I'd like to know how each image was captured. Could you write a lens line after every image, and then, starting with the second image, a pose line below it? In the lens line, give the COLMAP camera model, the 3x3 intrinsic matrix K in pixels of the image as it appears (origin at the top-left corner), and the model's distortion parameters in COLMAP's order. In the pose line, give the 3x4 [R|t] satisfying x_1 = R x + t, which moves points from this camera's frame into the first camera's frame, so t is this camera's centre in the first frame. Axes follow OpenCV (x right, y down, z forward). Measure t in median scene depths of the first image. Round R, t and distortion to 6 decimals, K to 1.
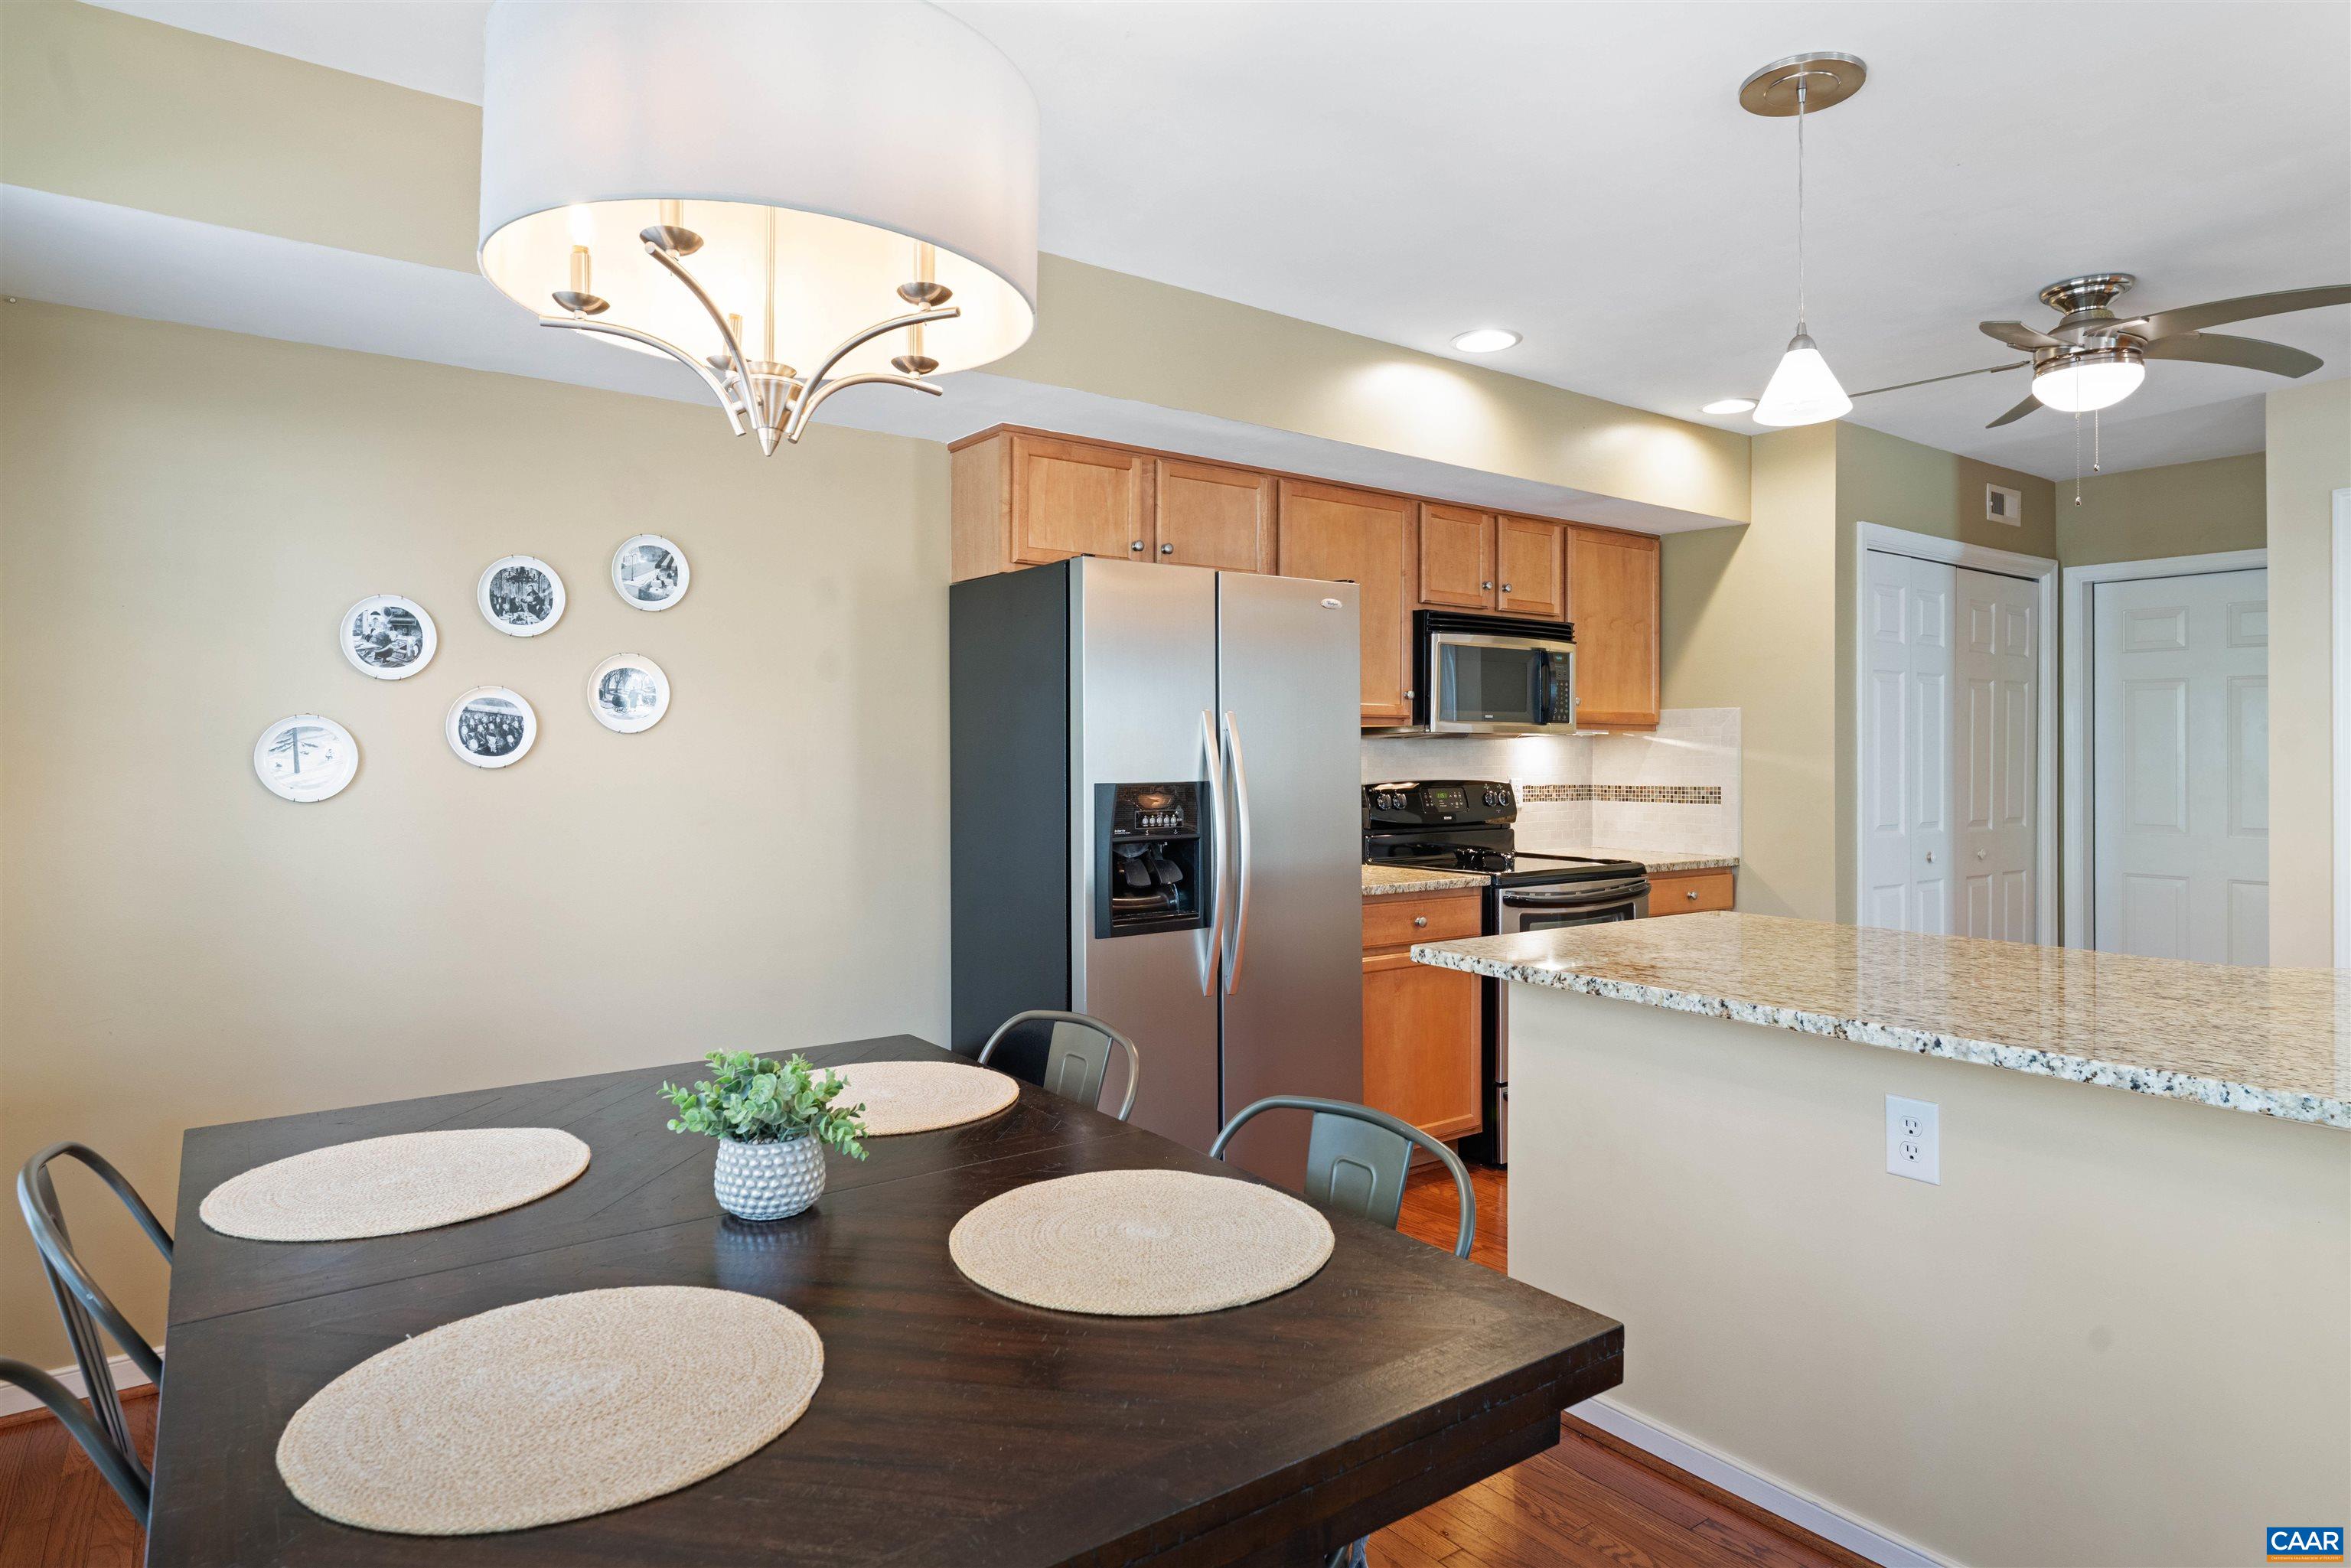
lens RADIAL K [[1317.5, 0, 1176.9], [0, 1317.5, 749.9], [0, 0, 1]] dist [0.003828, -0.004864]
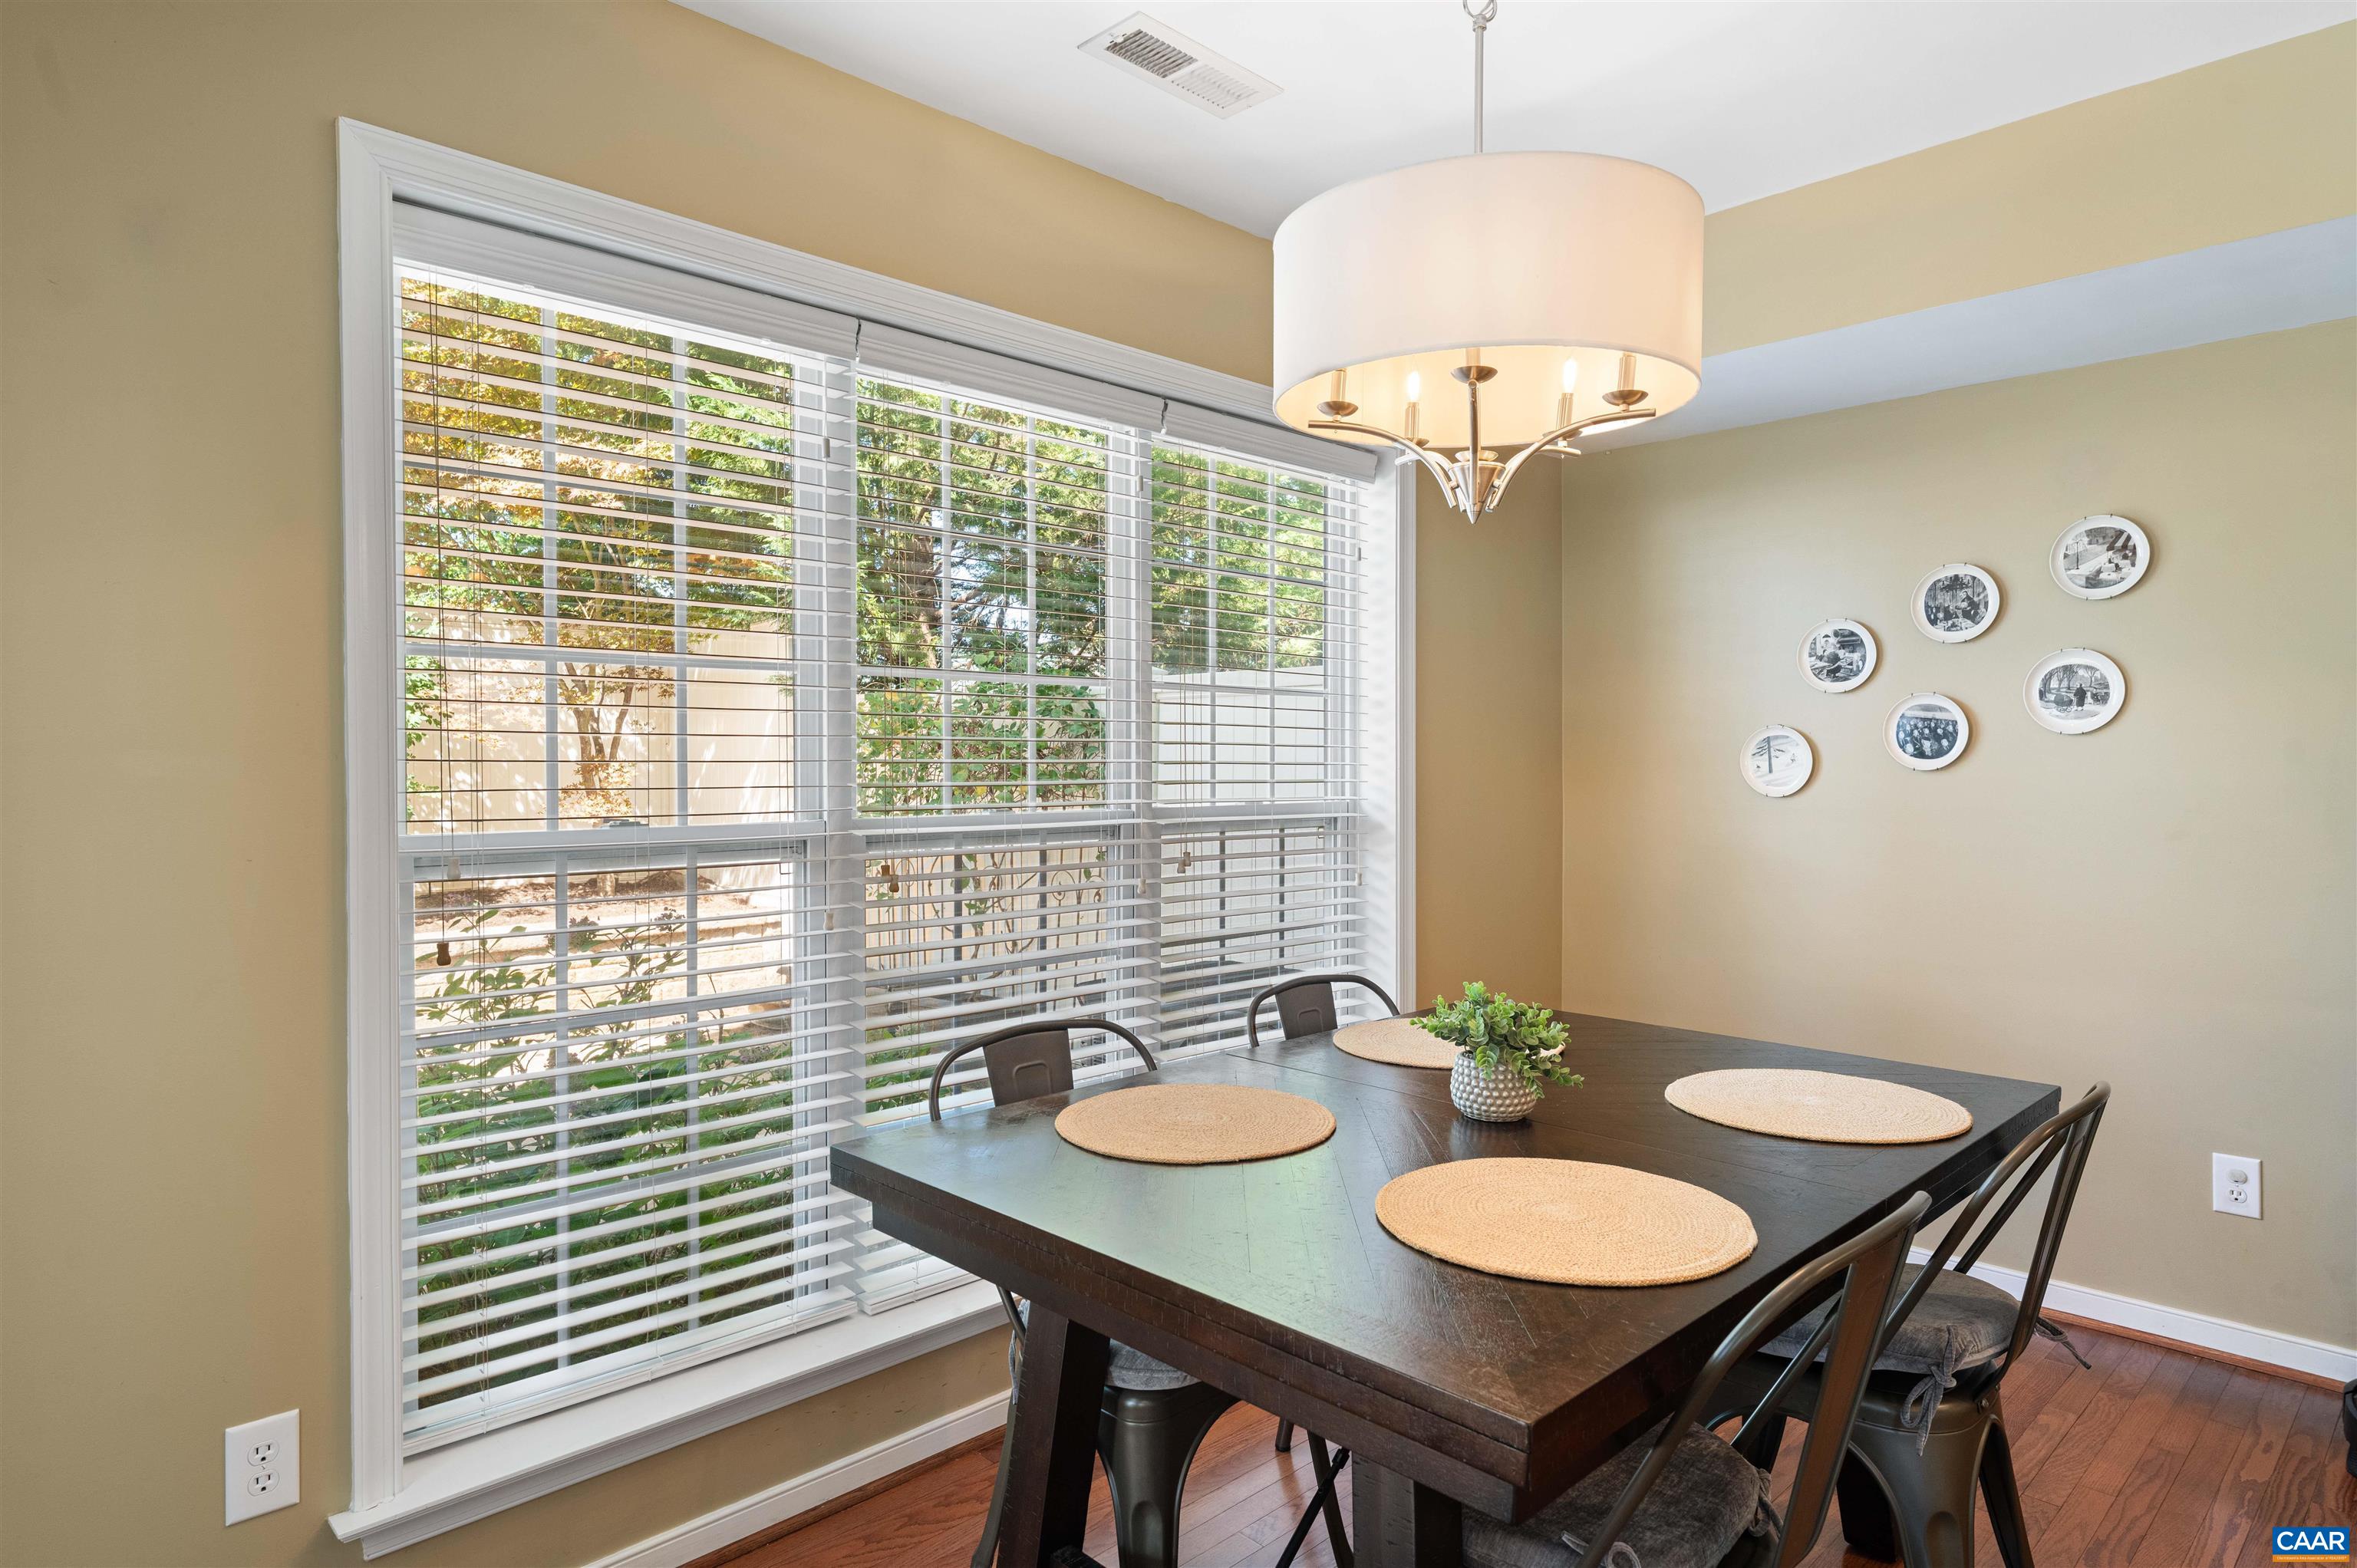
lens RADIAL K [[1320.8, 0, 1167.5], [0, 1320.8, 741.8], [0, 0, 1]] dist [0.003828, -0.004864]
pose [[0.130986, -0.017784, -0.991225, 0.412613], [0.001278, 0.999841, -0.017770, 0.008028], [0.991383, 0.001061, 0.130988, 0.243281]]
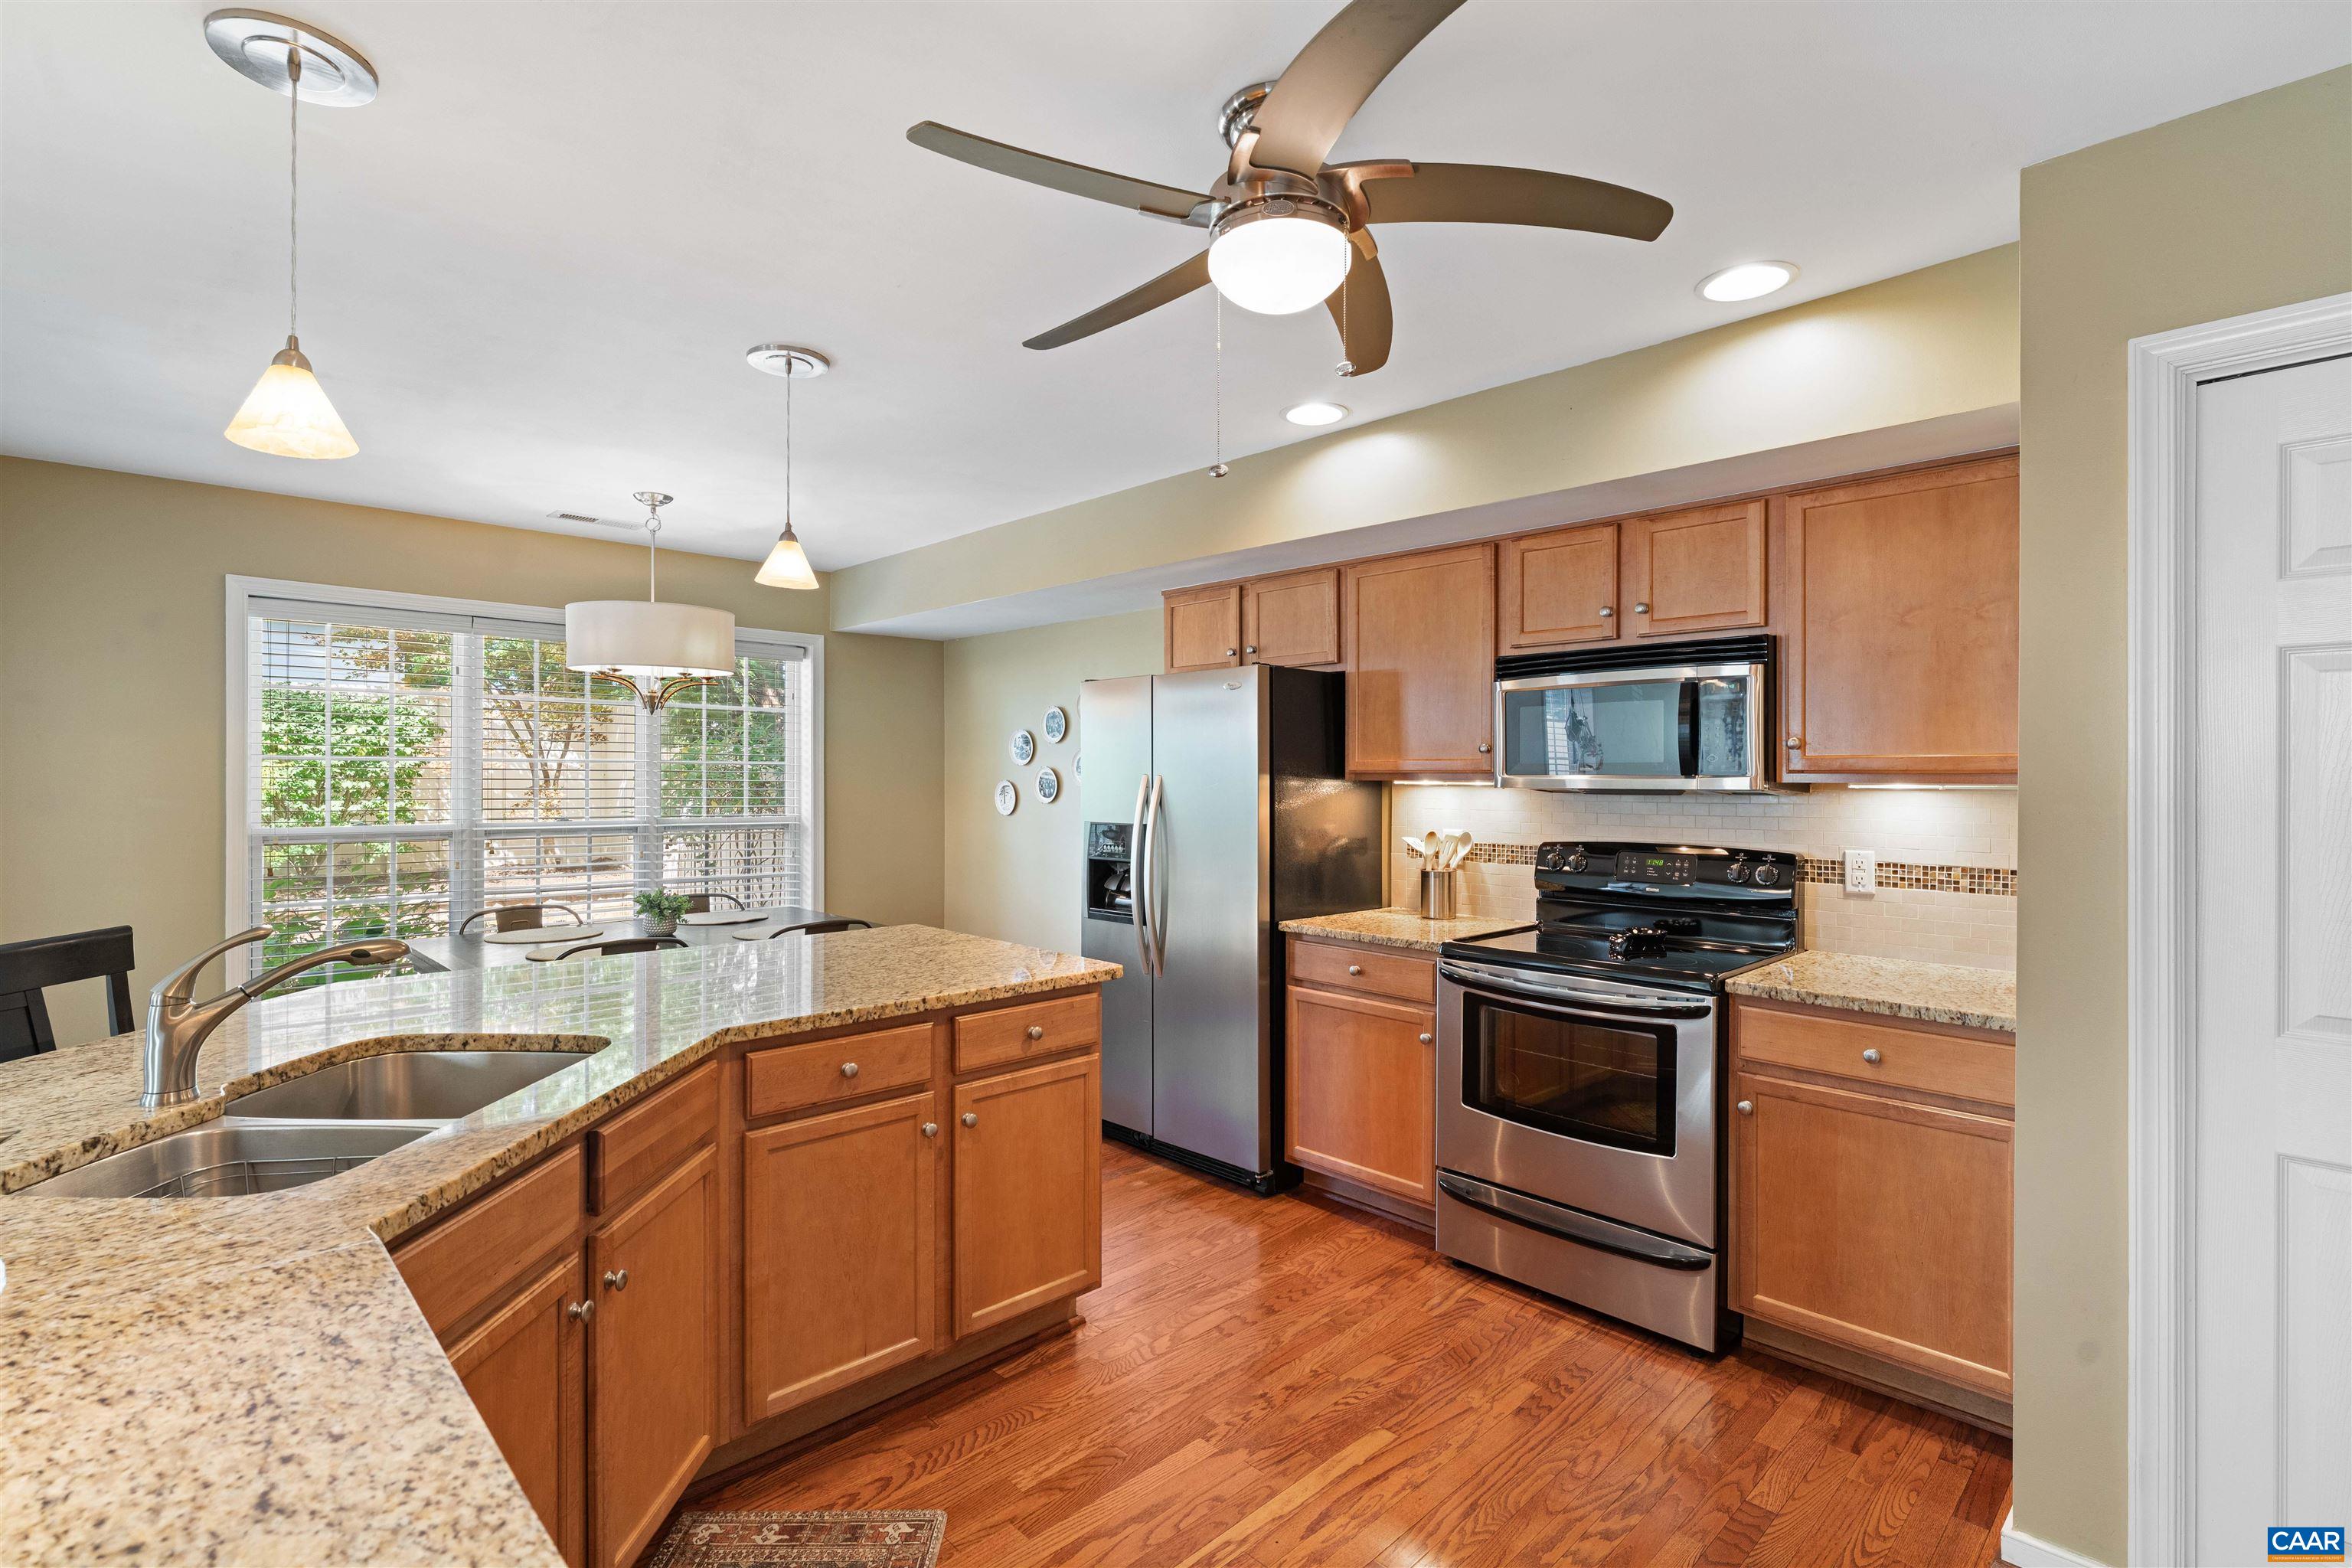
lens RADIAL K [[1098.0, 0, 1184.6], [0, 1098.0, 770.7], [0, 0, 1]] dist [0.000430, -0.001373]
pose [[0.139563, -0.008793, -0.990174, 1.247147], [-0.004223, 0.999946, -0.009475, -0.022919], [0.990204, 0.005504, 0.139518, 0.902929]]
